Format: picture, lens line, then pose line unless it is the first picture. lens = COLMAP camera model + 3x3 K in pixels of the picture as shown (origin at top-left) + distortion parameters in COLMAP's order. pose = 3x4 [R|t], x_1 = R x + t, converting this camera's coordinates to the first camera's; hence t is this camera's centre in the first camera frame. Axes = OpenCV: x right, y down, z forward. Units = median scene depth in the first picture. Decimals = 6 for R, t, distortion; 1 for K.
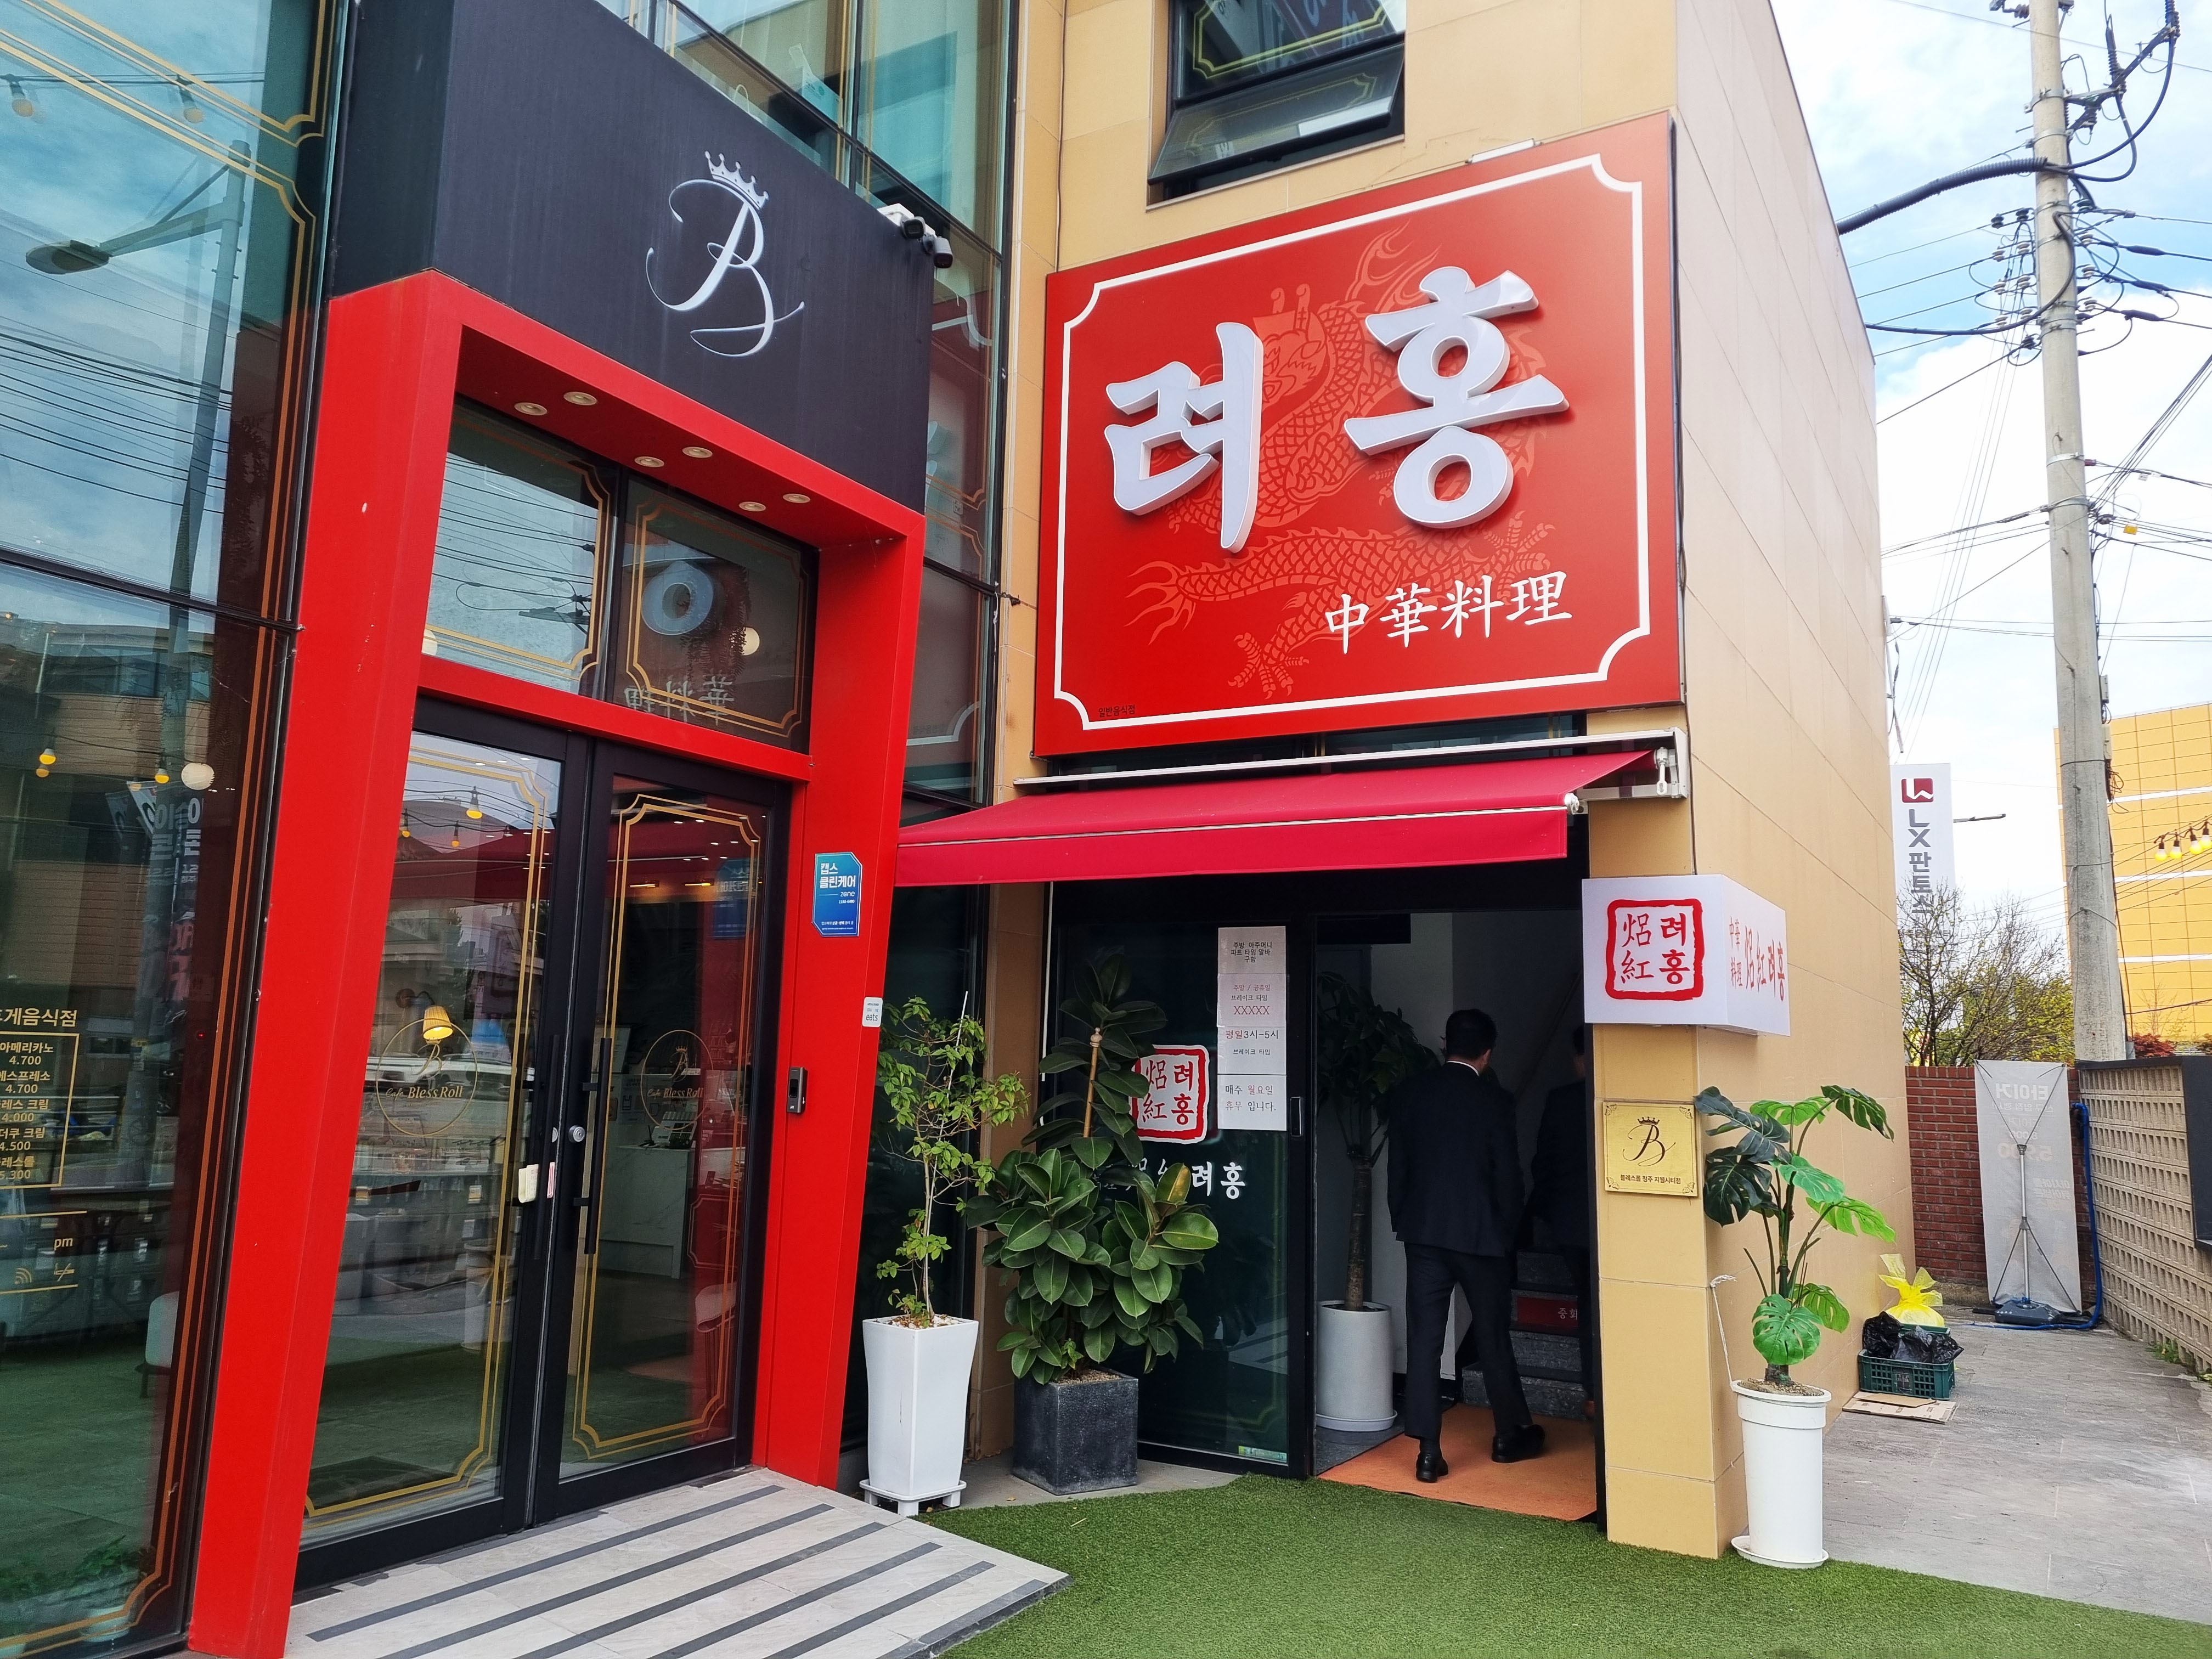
lens RADIAL K [[1657.3, 0, 1107.6], [0, 1657.3, 821.3], [0, 0, 1]] dist [0.016378, 0.003165]
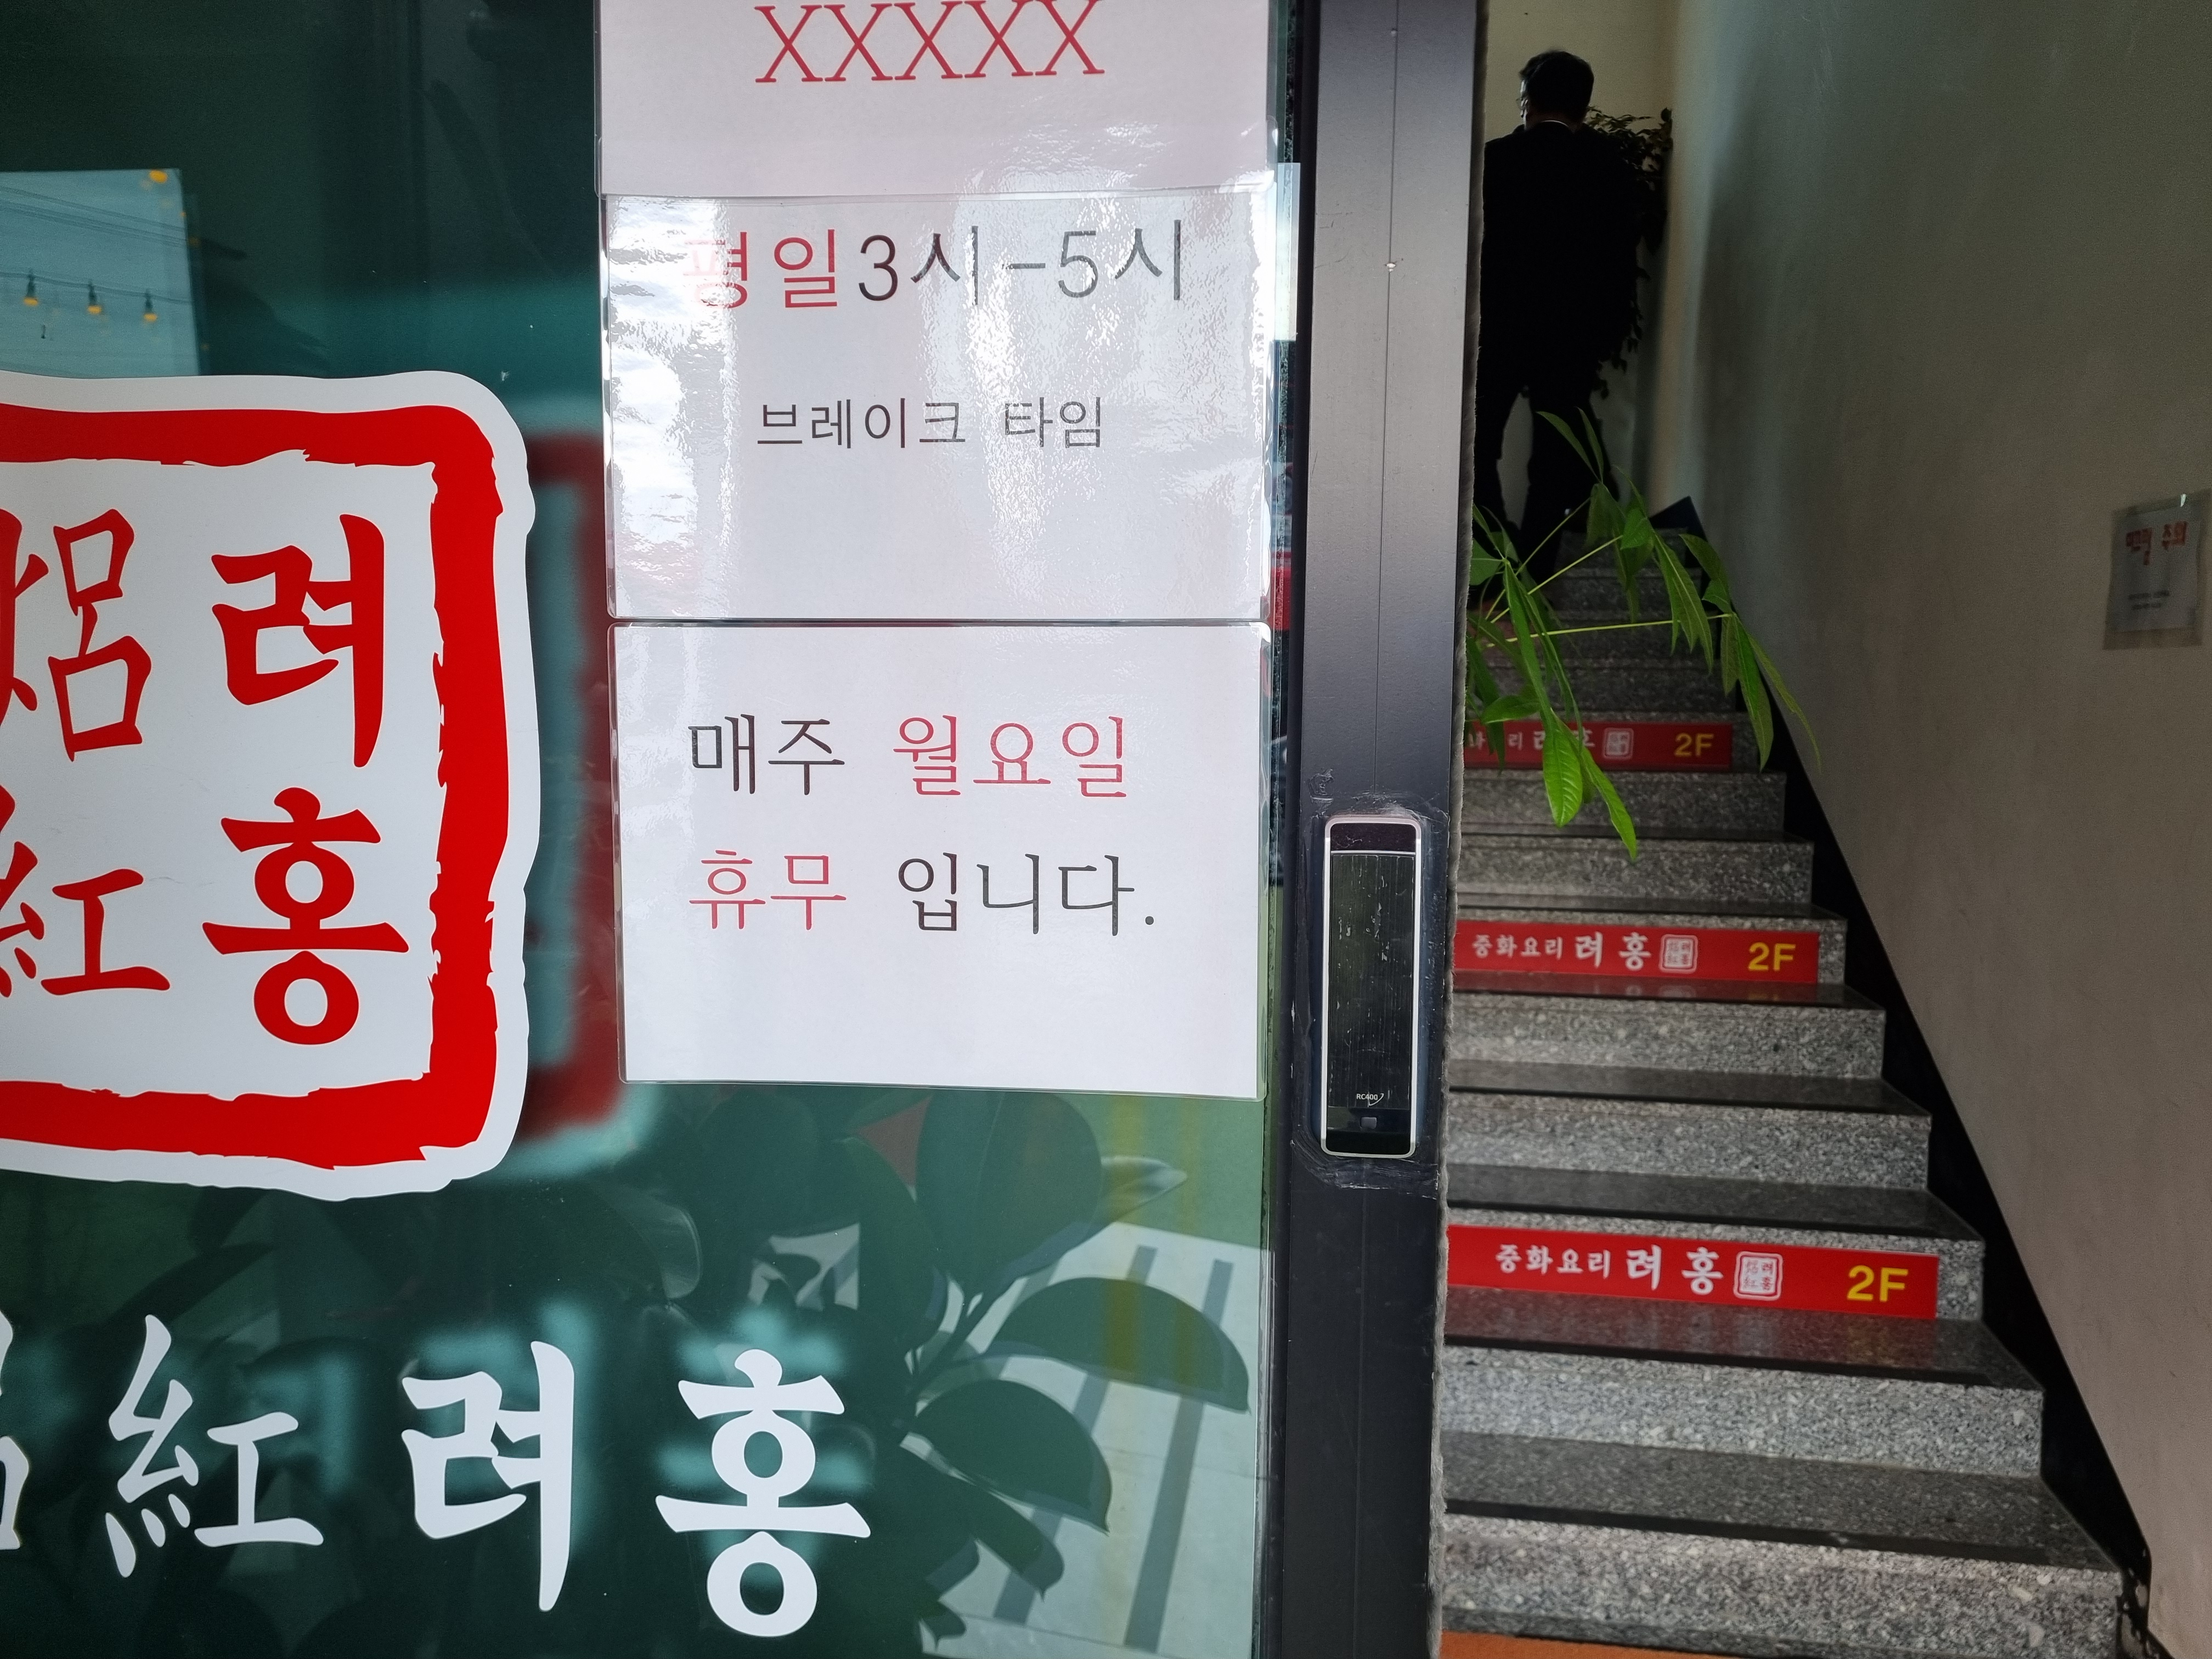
lens RADIAL K [[1657.3, 0, 1107.8], [0, 1657.3, 827.4], [0, 0, 1]] dist [0.016378, 0.003165]
pose [[0.915074, -0.037900, 0.401501, 0.050858], [-0.054513, 0.974813, 0.216259, 0.139805], [-0.399584, -0.219780, 0.889960, 0.881765]]
